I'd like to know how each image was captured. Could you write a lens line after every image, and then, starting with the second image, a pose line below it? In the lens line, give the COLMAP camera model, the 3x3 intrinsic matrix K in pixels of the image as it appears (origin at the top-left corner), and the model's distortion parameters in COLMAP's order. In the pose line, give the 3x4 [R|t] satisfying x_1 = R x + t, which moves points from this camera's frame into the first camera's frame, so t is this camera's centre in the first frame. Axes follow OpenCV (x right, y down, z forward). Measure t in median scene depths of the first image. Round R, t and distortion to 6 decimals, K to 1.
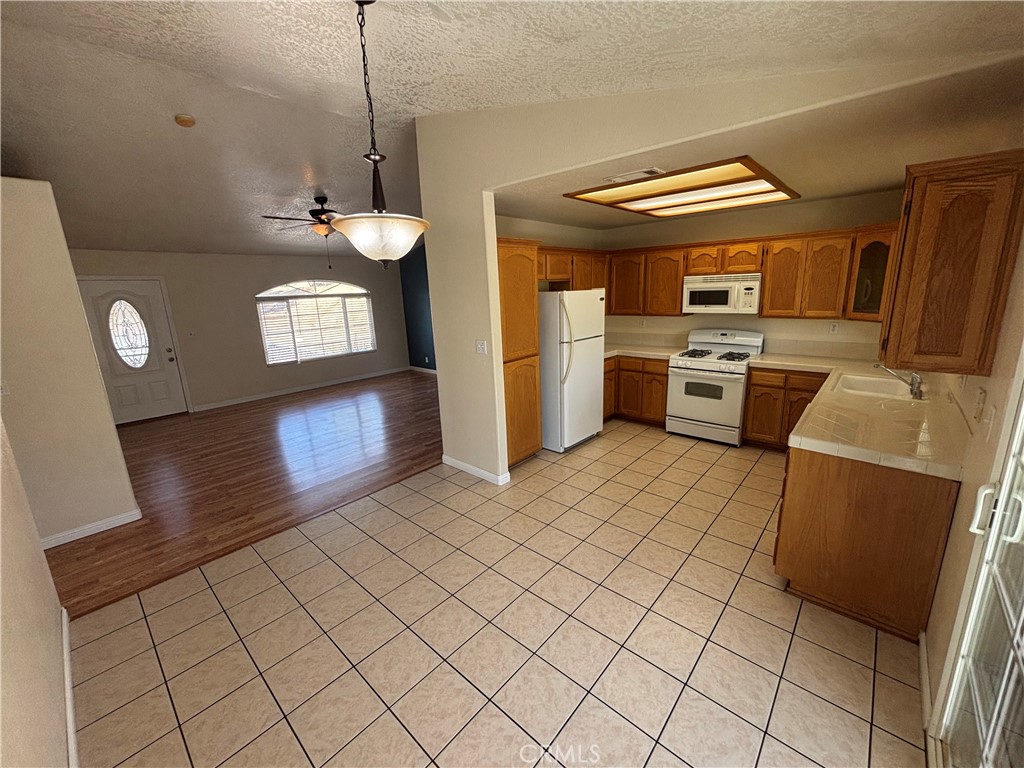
lens RADIAL K [[411.9, 0, 513.5], [0, 411.9, 385.0], [0, 0, 1]] dist [0.003110, -0.000640]
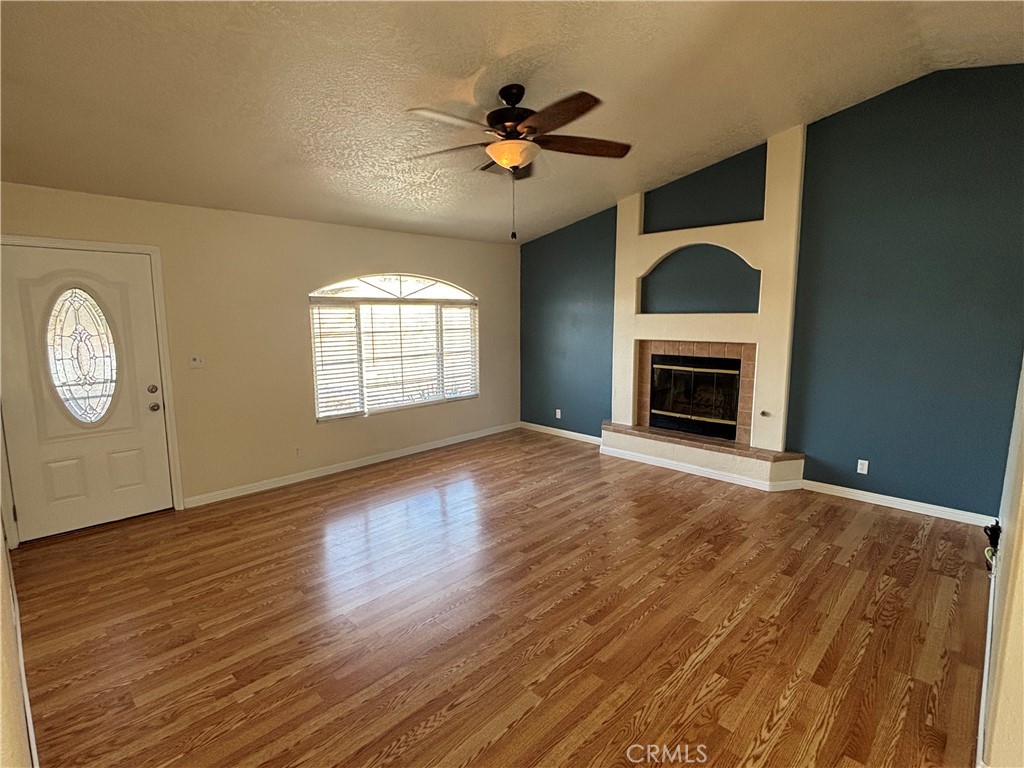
lens RADIAL K [[511.0, 0, 511.4], [0, 511.0, 385.5], [0, 0, 1]] dist [0.010112, -0.002873]
pose [[0.998702, 0.041623, -0.029353, -0.514995], [-0.043908, 0.995659, -0.082069, -0.078361], [0.025809, 0.083251, 0.996194, 0.519417]]
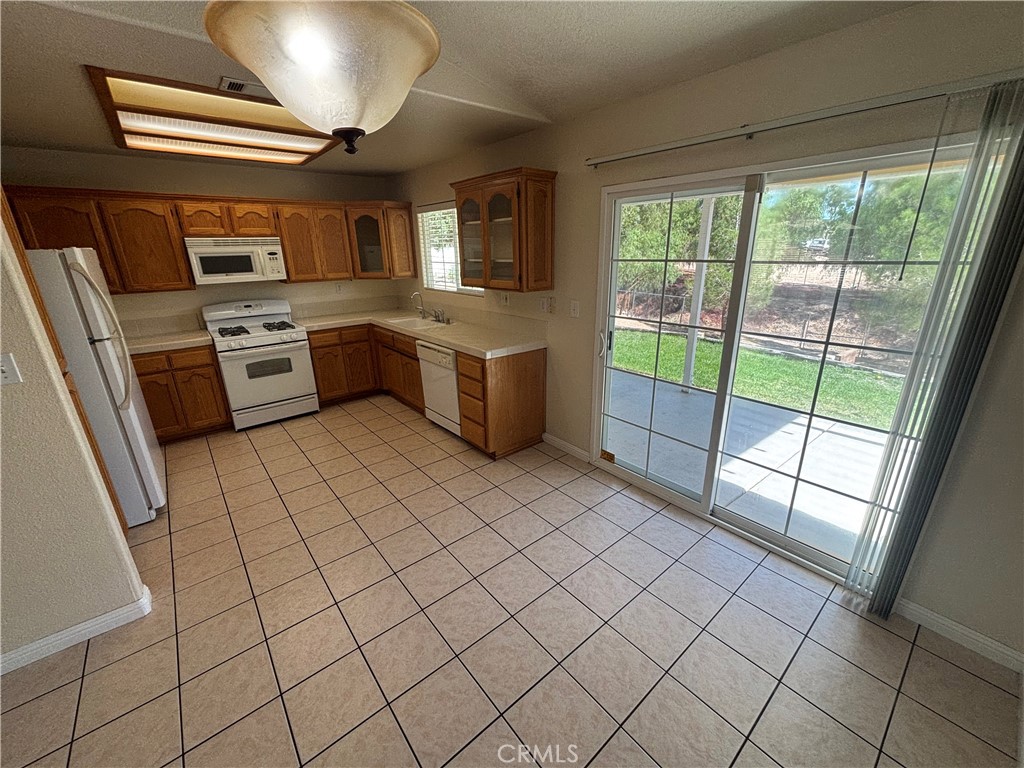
lens RADIAL K [[411.9, 0, 512.5], [0, 411.9, 381.4], [0, 0, 1]] dist [0.003110, -0.000640]
pose [[0.152987, -0.274241, 0.949414, -0.312082], [0.242510, 0.941765, 0.232954, -0.039327], [-0.958010, 0.194604, 0.210584, 0.302927]]
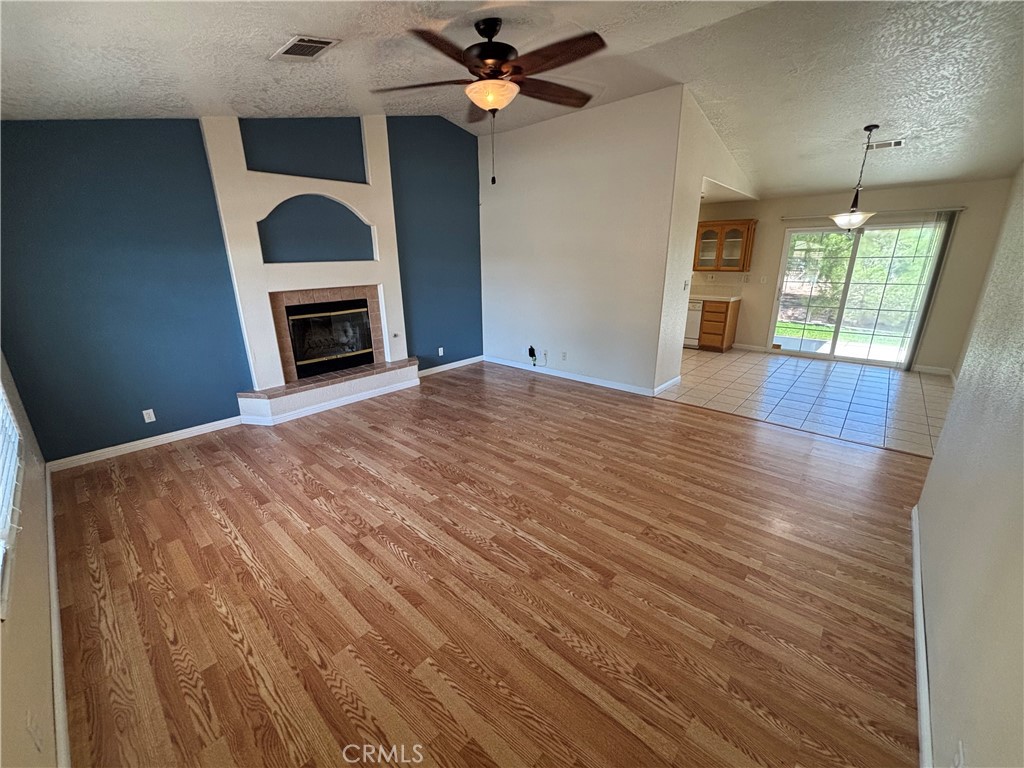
lens RADIAL K [[411.9, 0, 506.9], [0, 411.9, 388.5], [0, 0, 1]] dist [0.003110, -0.000640]
pose [[0.001761, -0.267897, 0.963446, -1.198411], [0.240950, 0.935176, 0.259596, -0.216795], [-0.970536, 0.231685, 0.066197, 1.233531]]
